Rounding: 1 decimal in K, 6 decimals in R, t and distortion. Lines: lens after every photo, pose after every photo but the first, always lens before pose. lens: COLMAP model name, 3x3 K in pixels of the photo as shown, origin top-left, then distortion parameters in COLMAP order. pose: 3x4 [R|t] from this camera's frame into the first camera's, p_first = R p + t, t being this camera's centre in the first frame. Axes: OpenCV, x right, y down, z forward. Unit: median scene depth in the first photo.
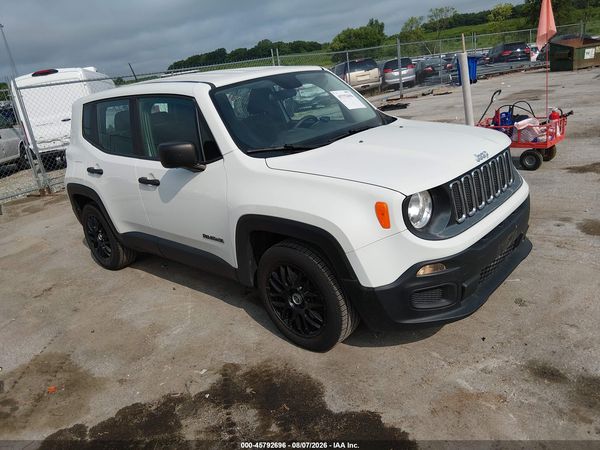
lens RADIAL K [[463.7, 0, 300.0], [0, 463.7, 225.0], [0, 0, 1]] dist [0.138851, -0.256843]
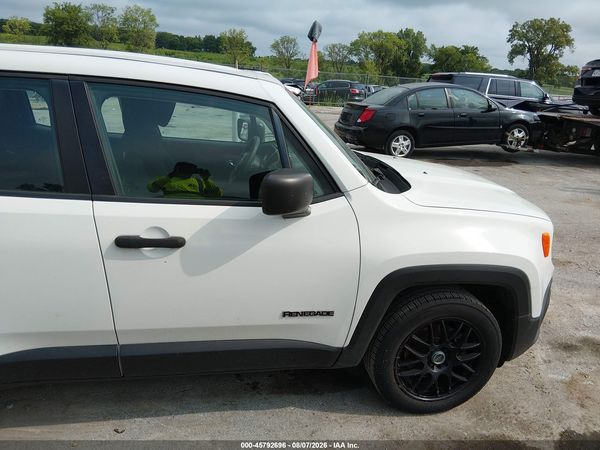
lens RADIAL K [[471.0, 0, 311.8], [0, 471.0, 223.3], [0, 0, 1]] dist [0.049058, -0.101917]
pose [[0.572704, -0.083342, 0.815514, -0.526686], [0.123775, 0.992205, 0.014476, -0.079641], [-0.810364, 0.092650, 0.578556, 0.429308]]
